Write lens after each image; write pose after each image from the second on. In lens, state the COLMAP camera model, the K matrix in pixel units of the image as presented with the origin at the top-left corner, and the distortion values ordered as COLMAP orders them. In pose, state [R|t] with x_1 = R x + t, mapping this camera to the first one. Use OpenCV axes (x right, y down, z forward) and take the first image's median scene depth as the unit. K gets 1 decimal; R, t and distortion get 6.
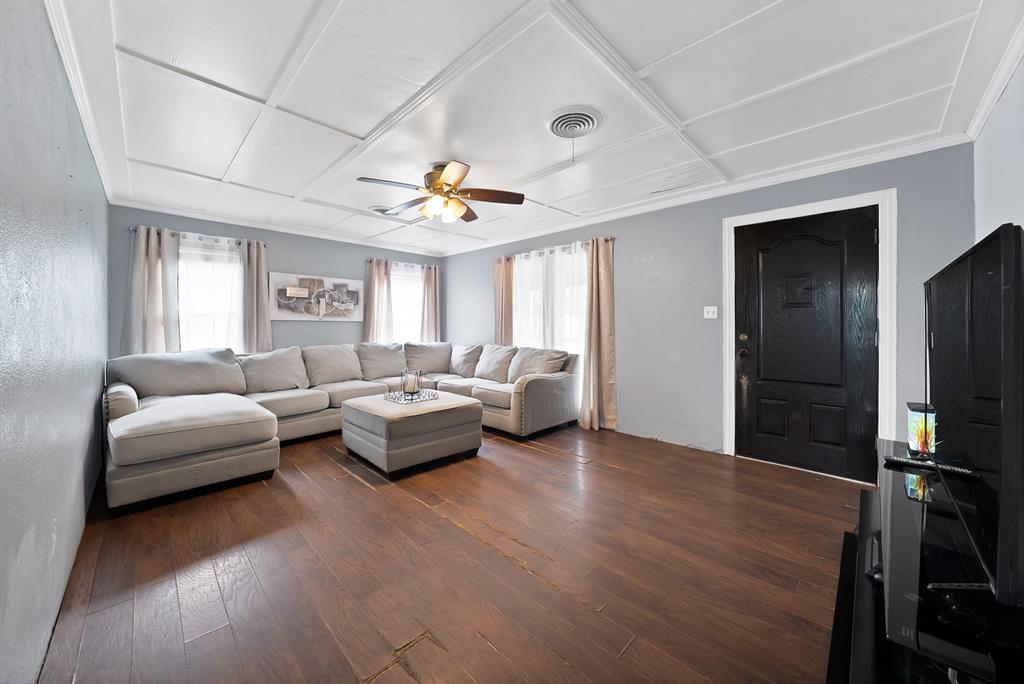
lens RADIAL K [[358.8, 0, 507.4], [0, 358.8, 318.3], [0, 0, 1]] dist [-0.000221, -0.000018]
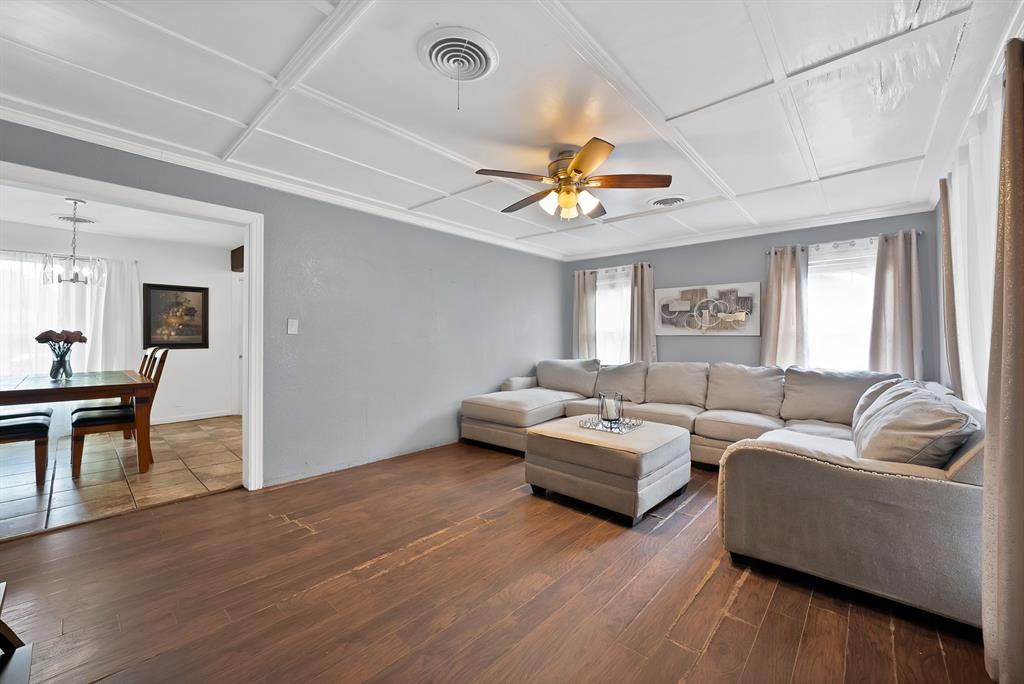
lens RADIAL K [[417.9, 0, 536.9], [0, 417.9, 331.0], [0, 0, 1]] dist [-0.019376, 0.004484]
pose [[0.099332, -0.023157, -0.994785, 0.491956], [0.016217, 0.999634, -0.021651, 0.012245], [0.994922, -0.013982, 0.099671, 0.518926]]
